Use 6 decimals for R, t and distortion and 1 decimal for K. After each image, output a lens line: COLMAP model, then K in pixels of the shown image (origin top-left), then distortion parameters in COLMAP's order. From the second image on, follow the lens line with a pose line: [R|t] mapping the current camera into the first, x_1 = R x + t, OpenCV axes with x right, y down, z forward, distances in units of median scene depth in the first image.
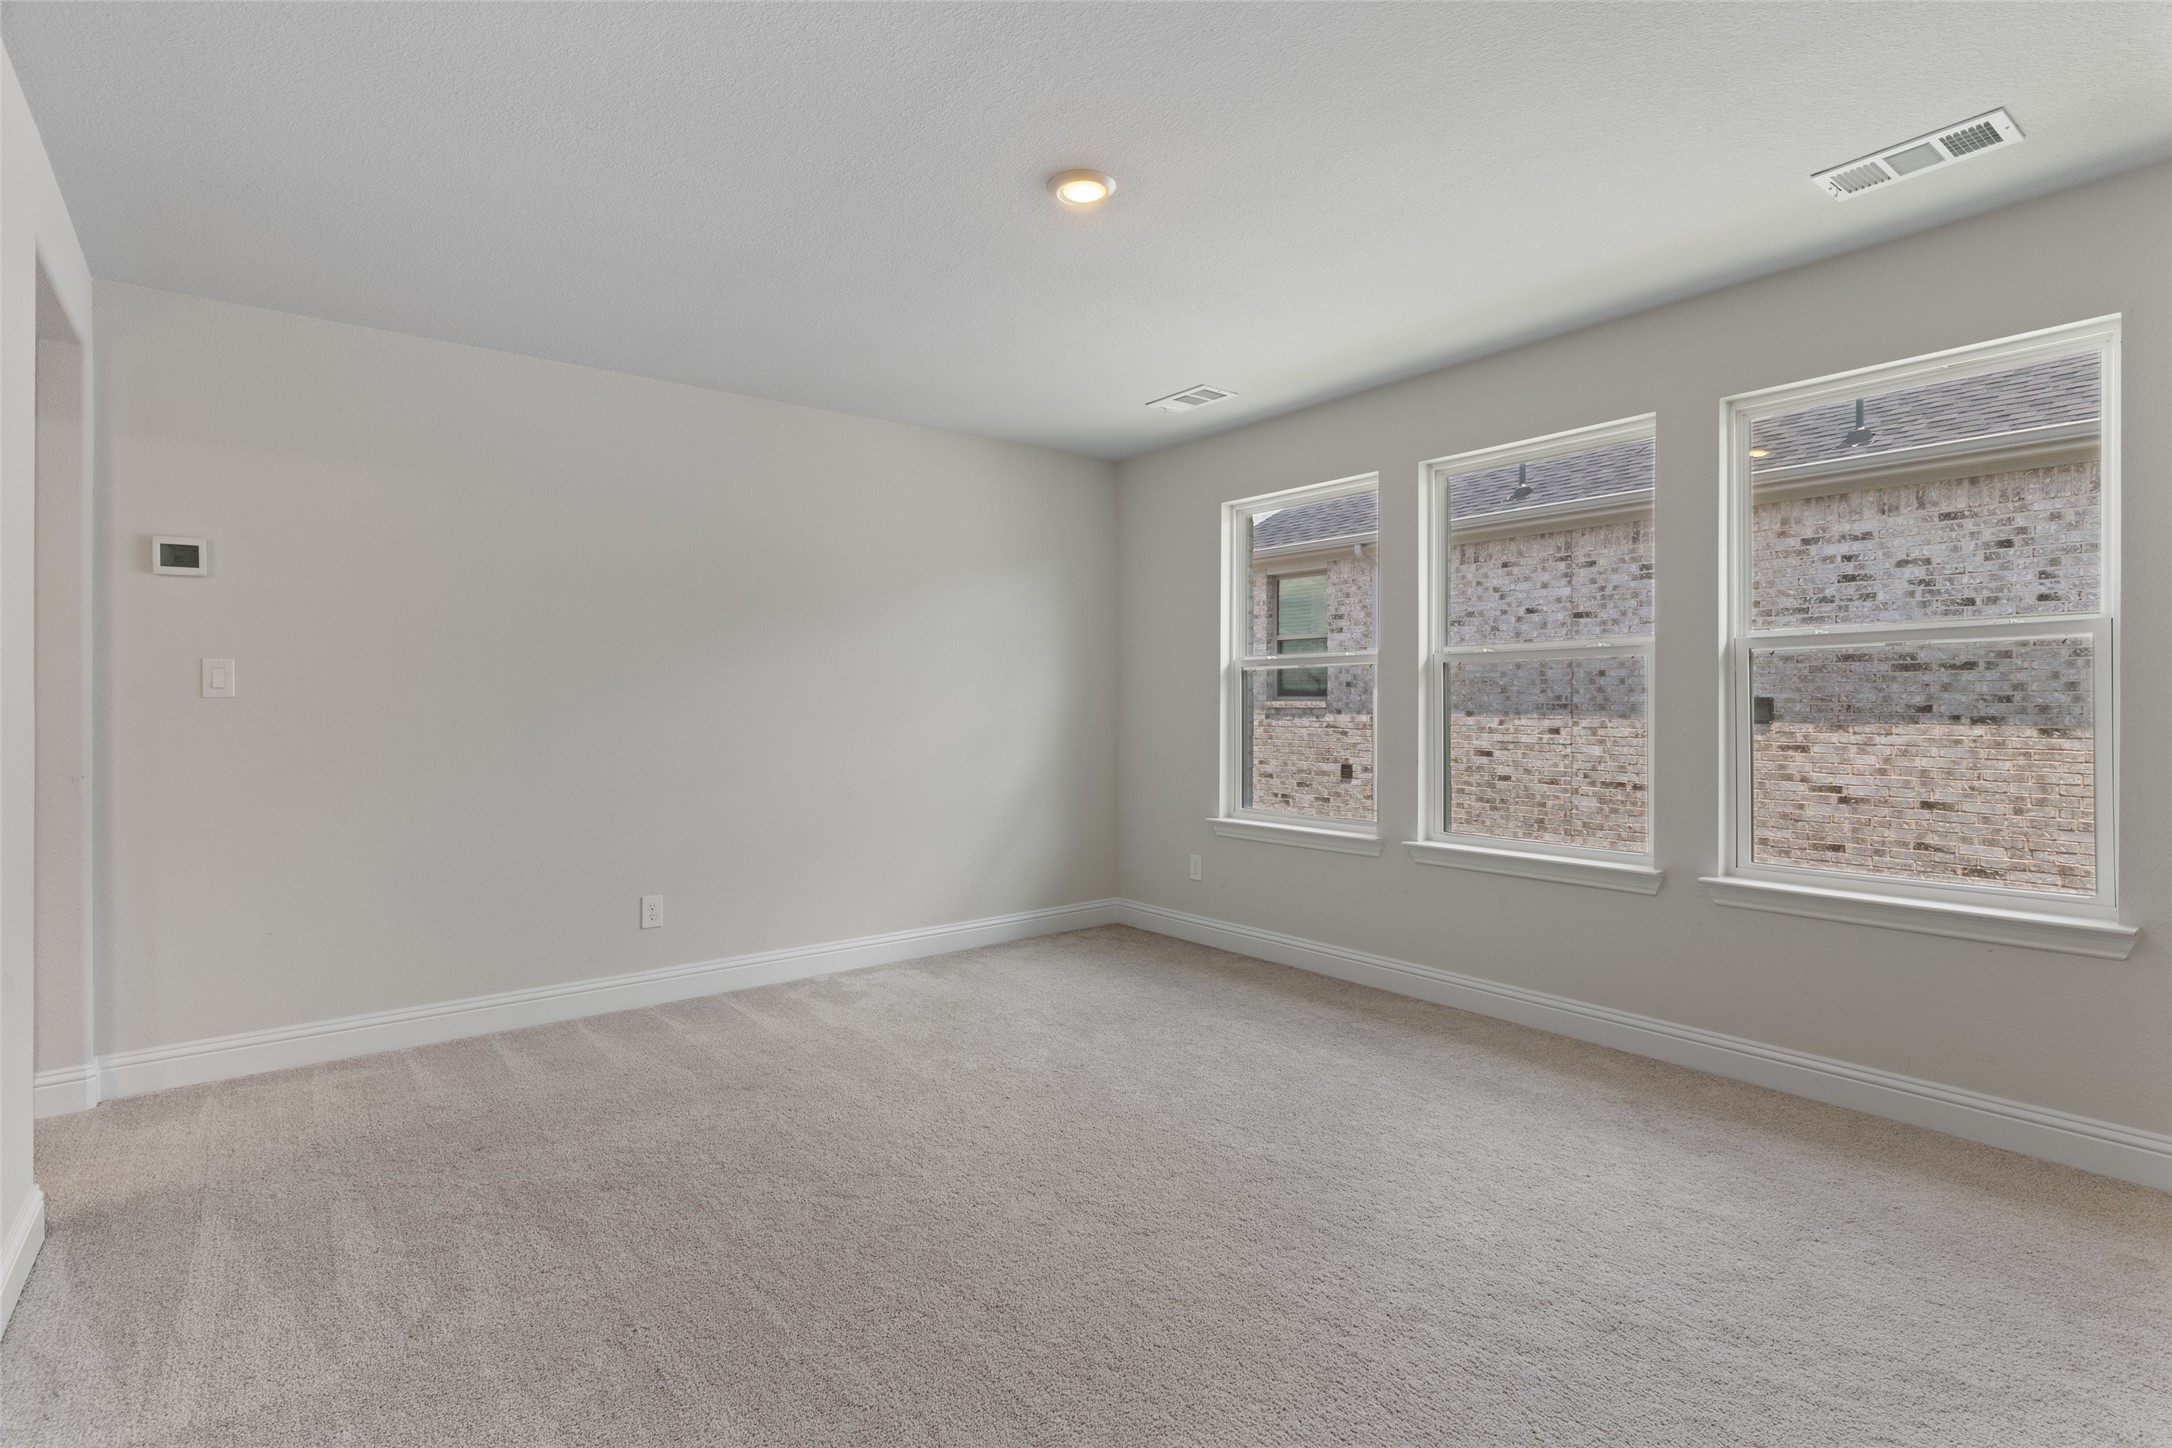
lens RADIAL K [[1031.4, 0, 1073.4], [0, 1031.4, 704.3], [0, 0, 1]] dist [-0.000069, -0.000220]
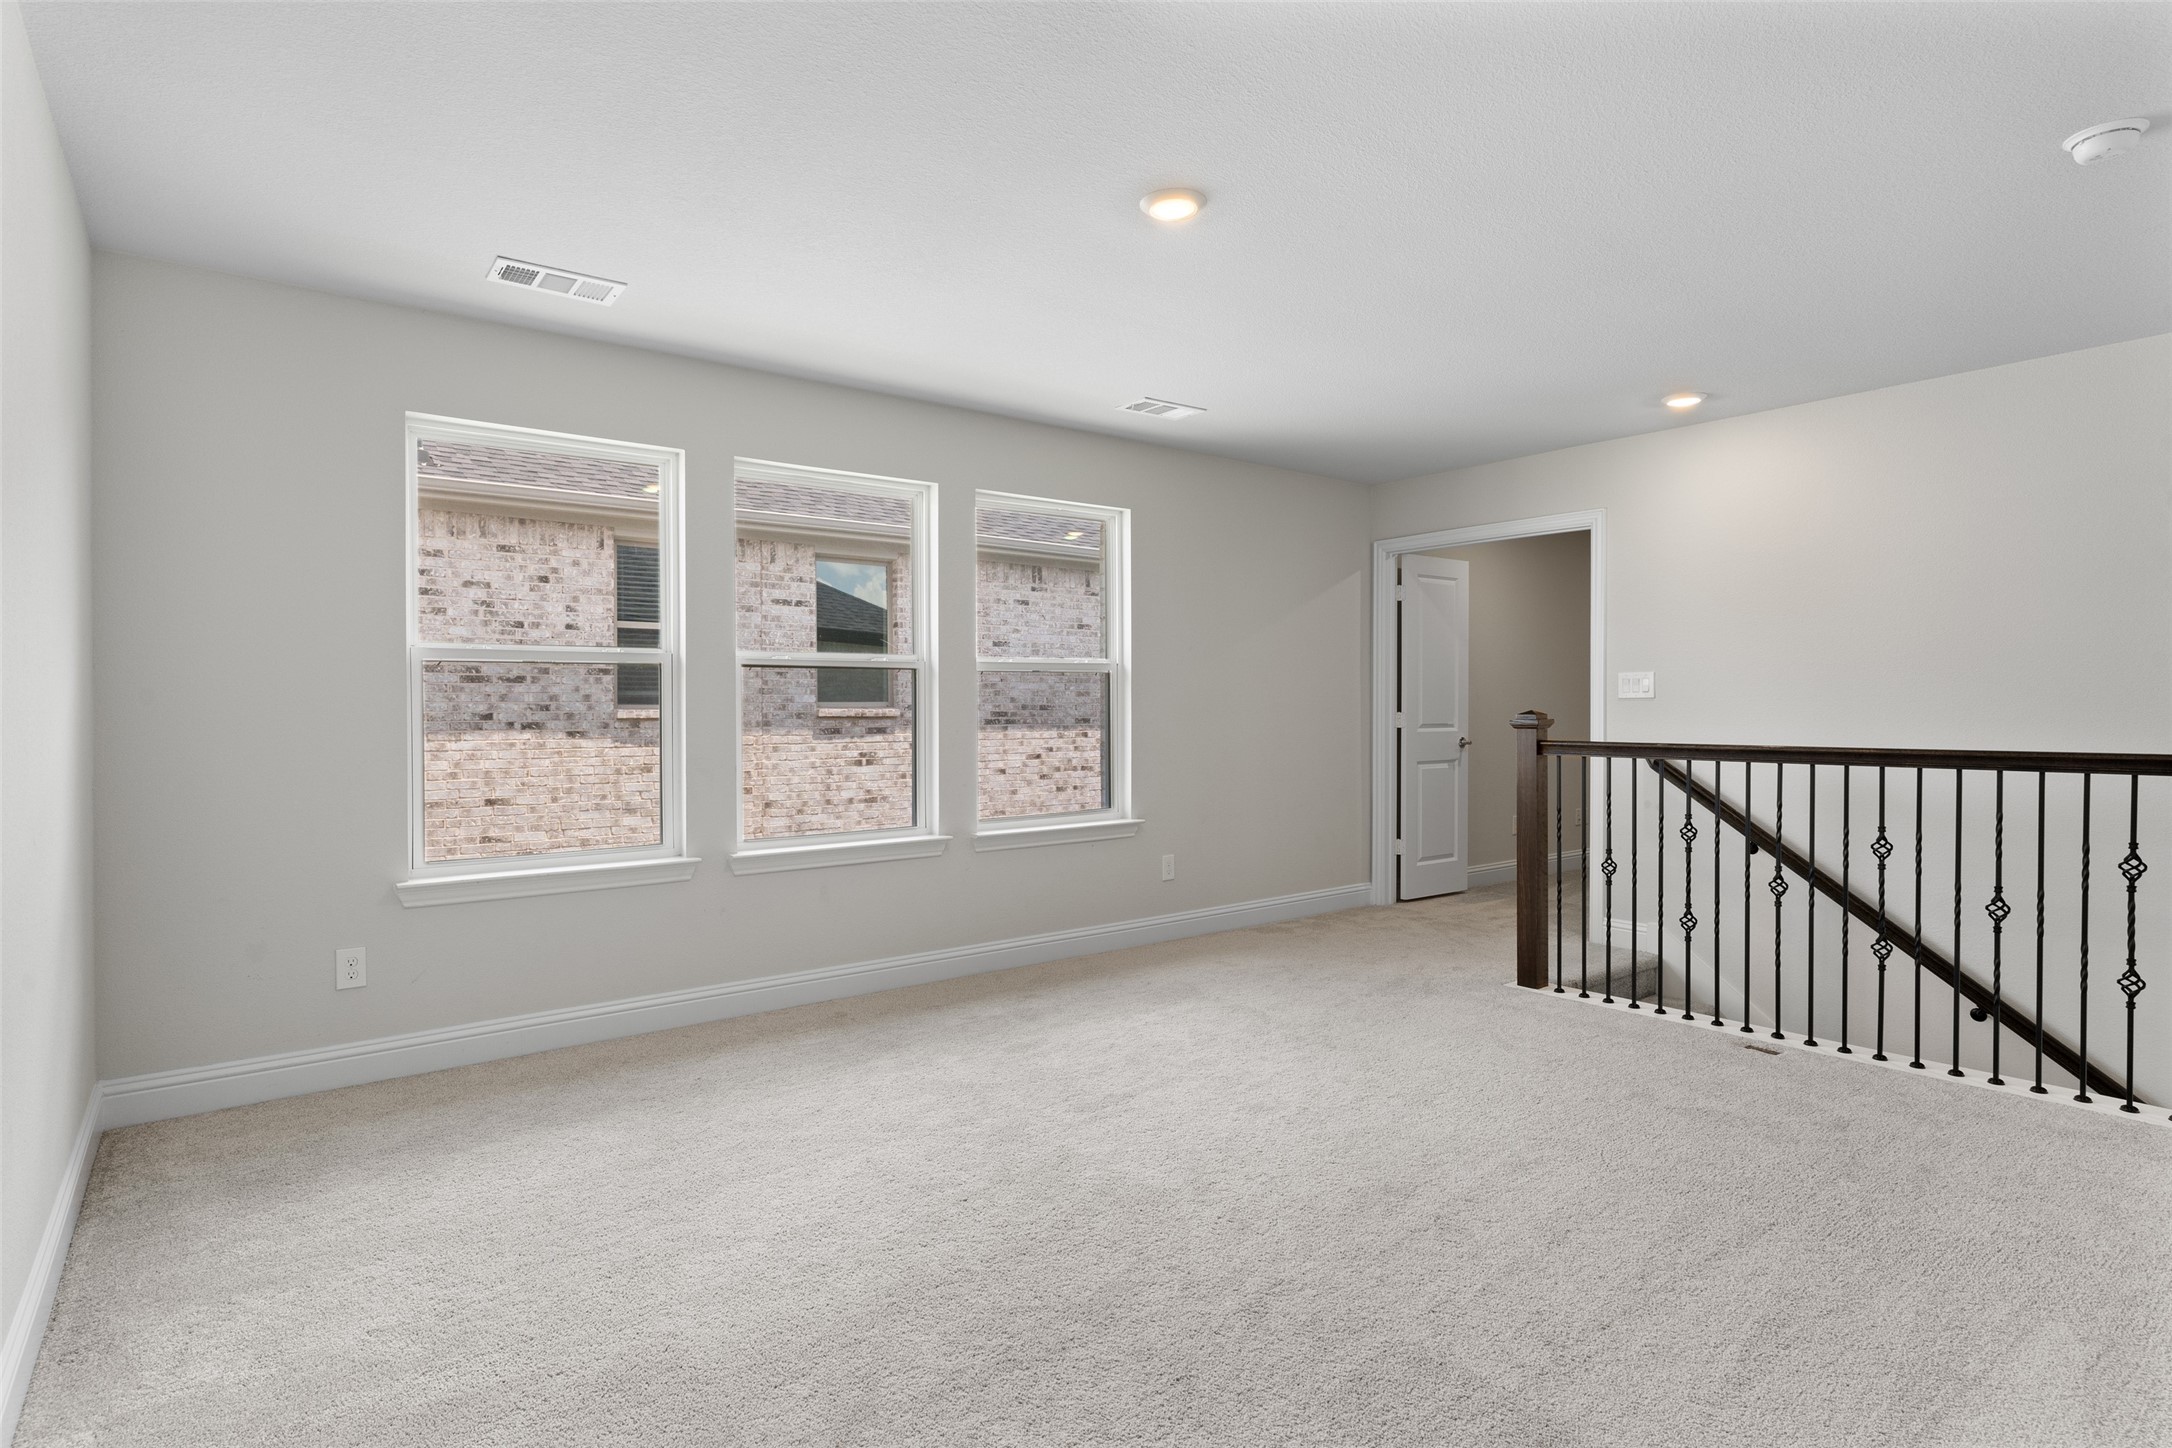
lens RADIAL K [[1109.9, 0, 1046.4], [0, 1109.9, 721.9], [0, 0, 1]] dist [-0.000258, -0.000022]
pose [[0.024020, -0.010739, 0.999654, -0.377514], [0.005959, 0.999926, 0.010598, 0.000967], [-0.999694, 0.005702, 0.024082, 0.375324]]
